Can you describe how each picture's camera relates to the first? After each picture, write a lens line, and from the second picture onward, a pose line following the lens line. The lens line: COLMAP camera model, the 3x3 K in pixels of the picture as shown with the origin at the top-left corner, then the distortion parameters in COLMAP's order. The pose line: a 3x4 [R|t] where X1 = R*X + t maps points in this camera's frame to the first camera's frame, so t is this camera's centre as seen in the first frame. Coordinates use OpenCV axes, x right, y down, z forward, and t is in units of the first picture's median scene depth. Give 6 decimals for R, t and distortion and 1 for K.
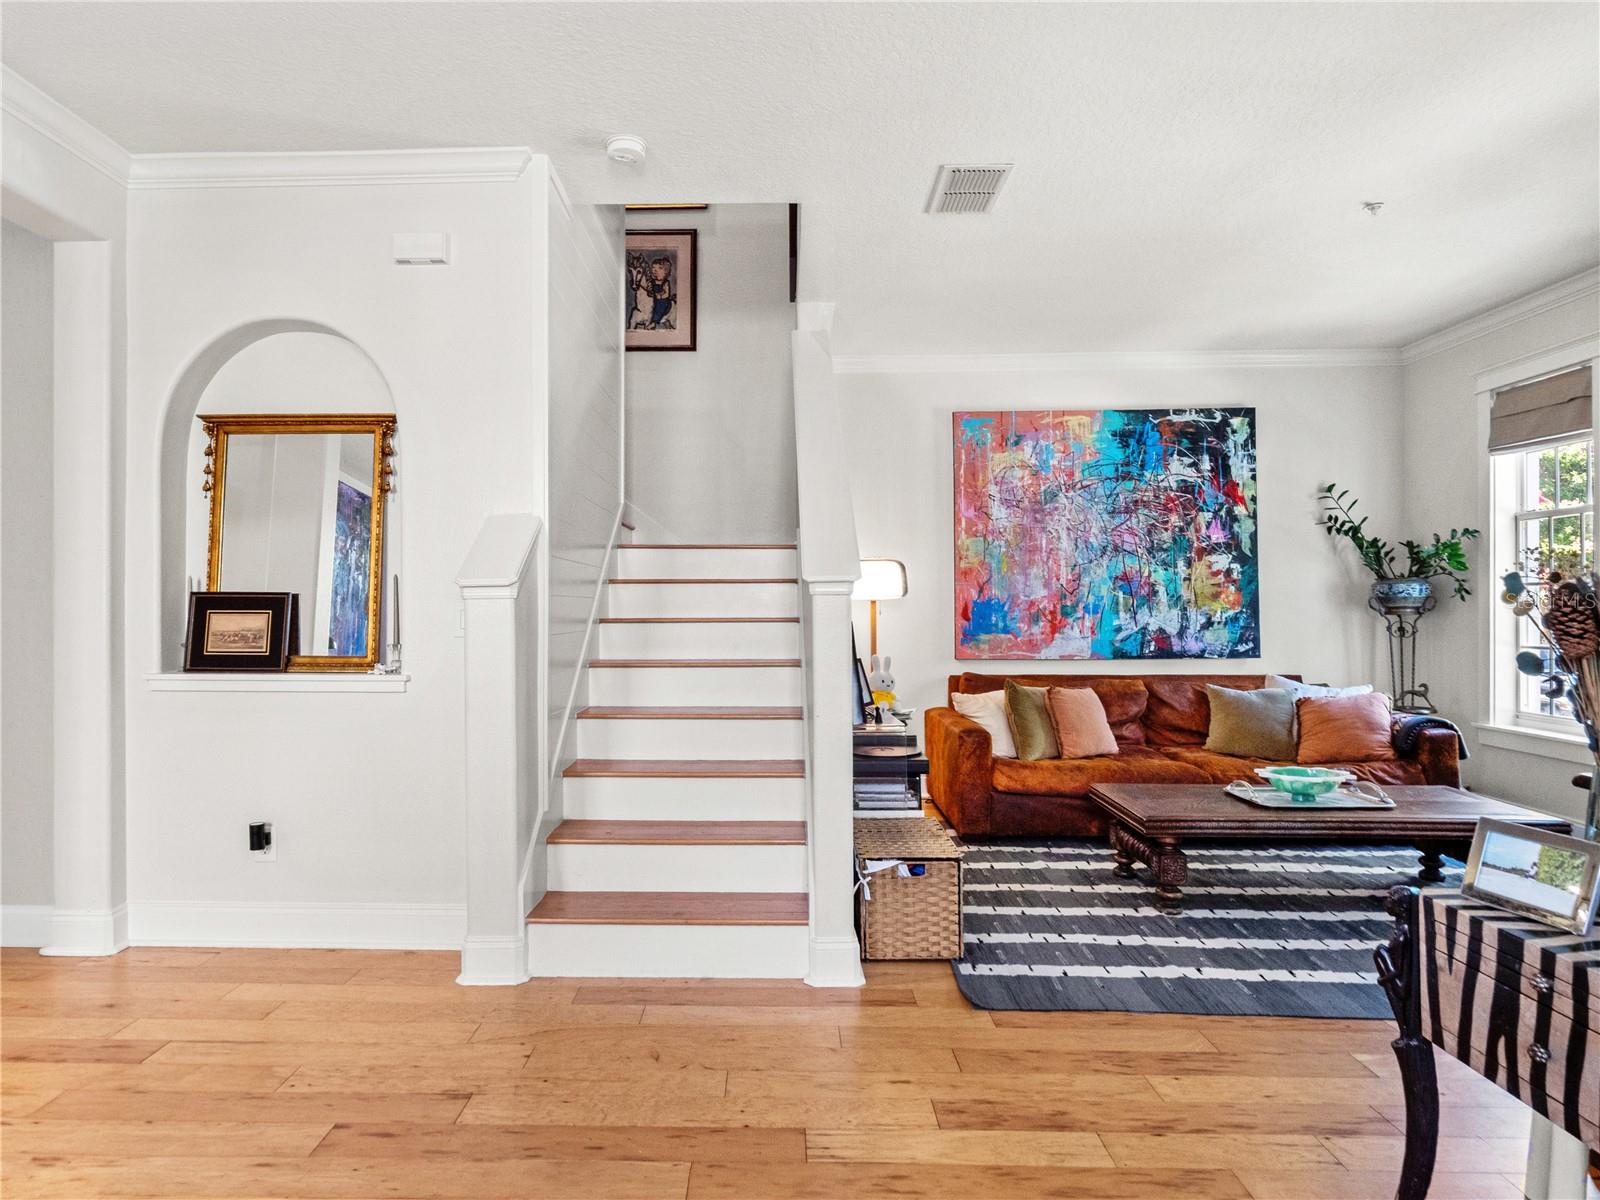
lens RADIAL K [[901.9, 0, 799.1], [0, 901.9, 612.0], [0, 0, 1]] dist [-0.003368, -0.002409]
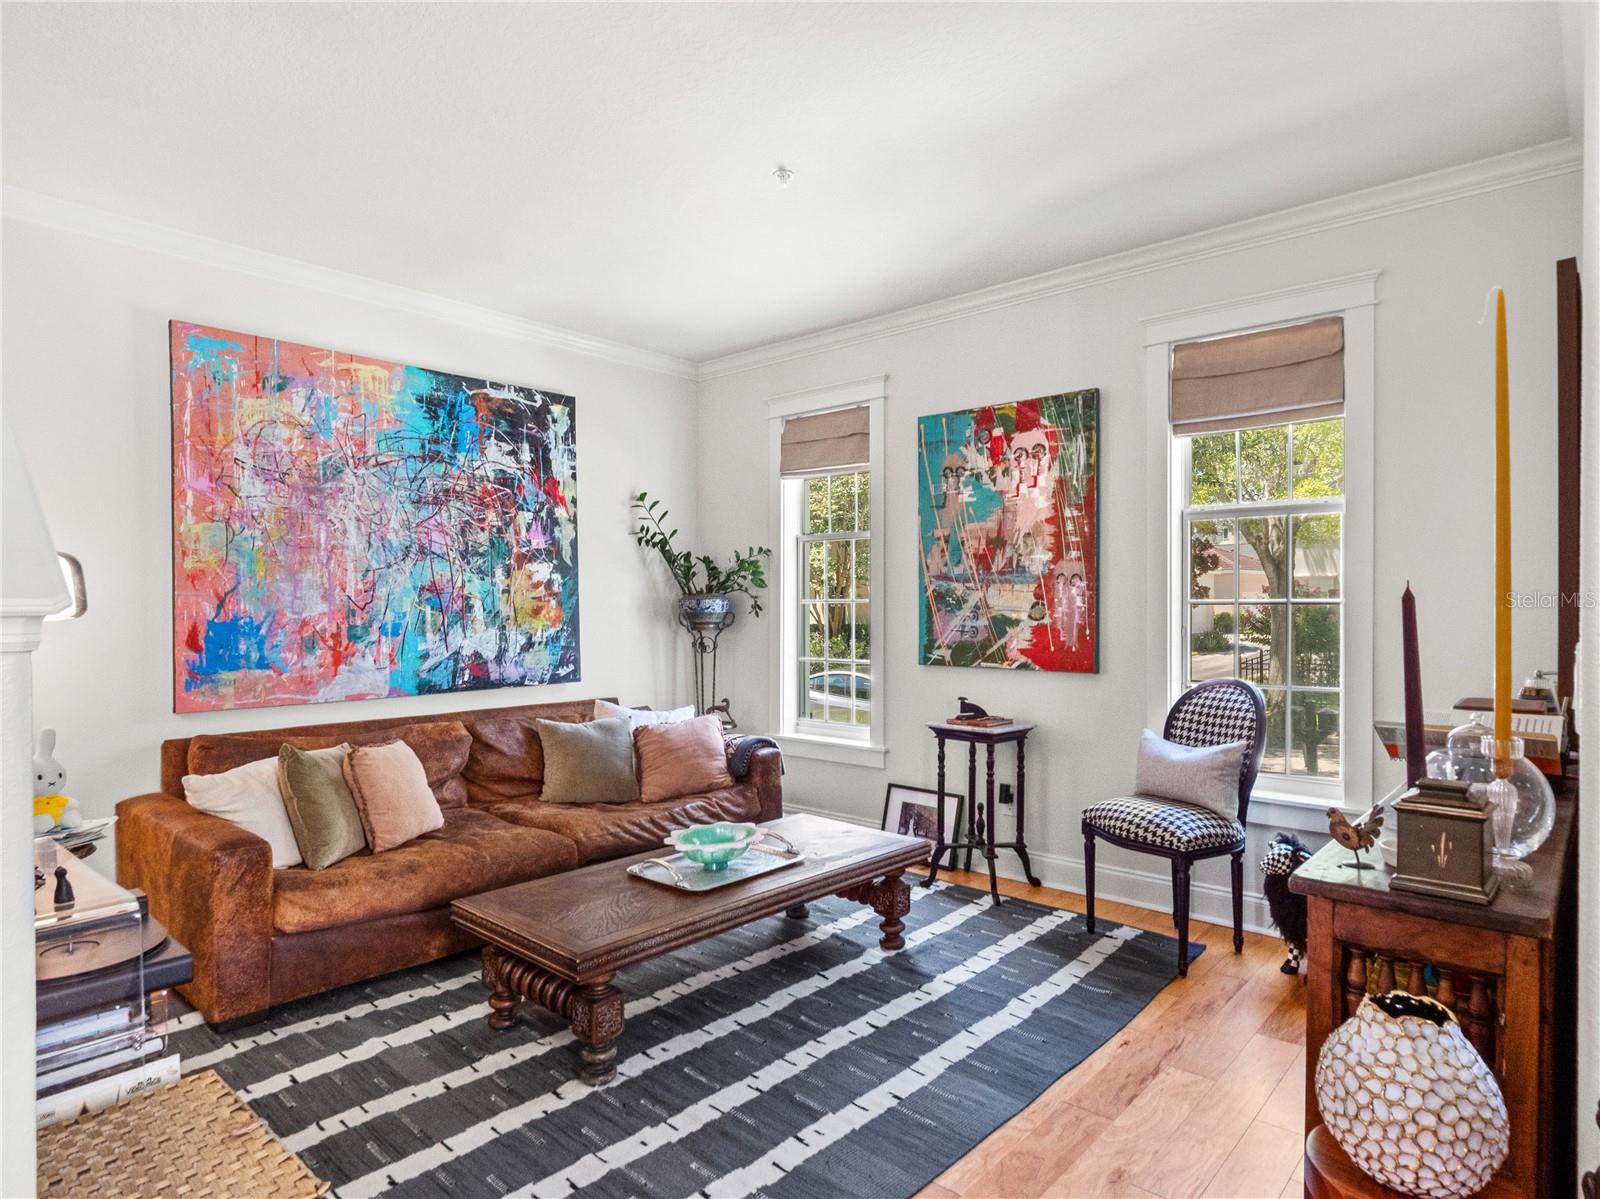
lens RADIAL K [[901.9, 0, 799.1], [0, 901.9, 611.5], [0, 0, 1]] dist [-0.003368, -0.002409]
pose [[0.670024, -0.002157, 0.742336, -0.000835], [0.004268, 0.999990, -0.000947, -0.016306], [-0.742327, 0.003802, 0.670027, 0.254251]]
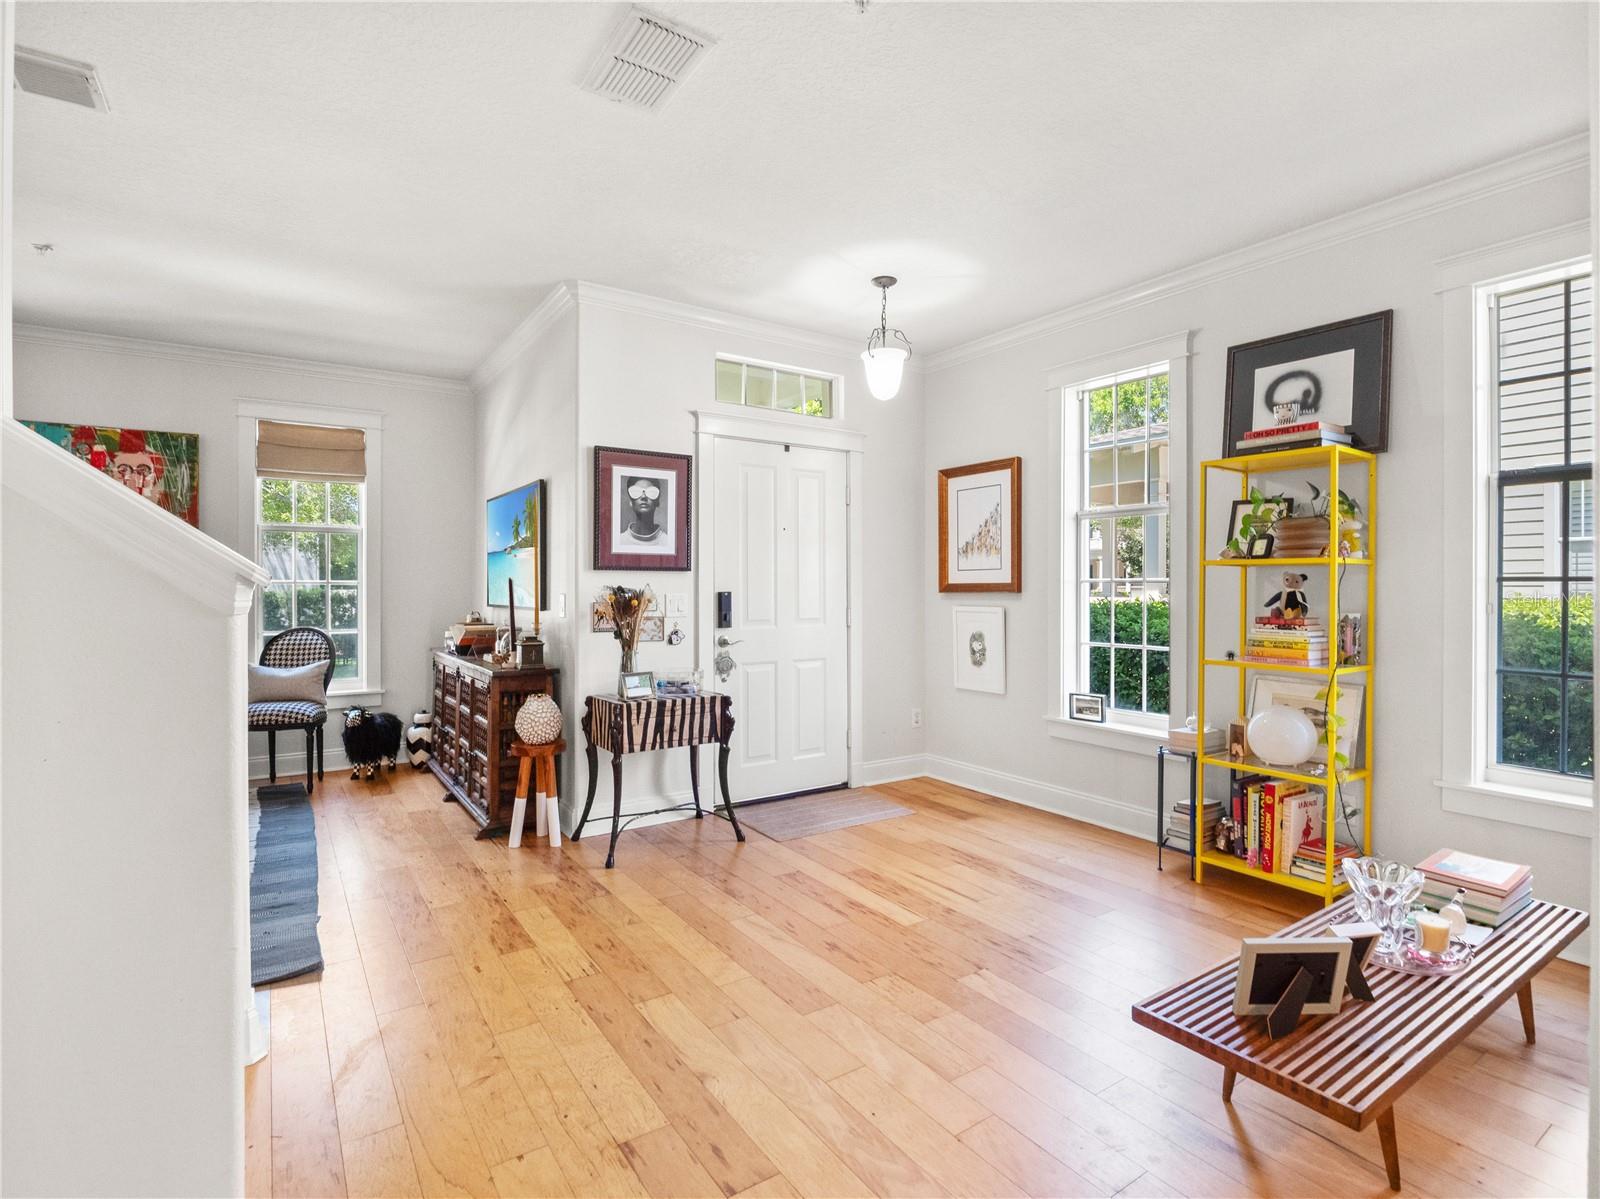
lens RADIAL K [[799.7, 0, 811.3], [0, 799.7, 582.6], [0, 0, 1]] dist [0.000150, -0.013437]
pose [[-0.561952, 0.008852, 0.827123, -0.415269], [0.010697, 0.999937, -0.003434, -0.012616], [-0.827101, 0.006918, -0.562011, 0.465185]]
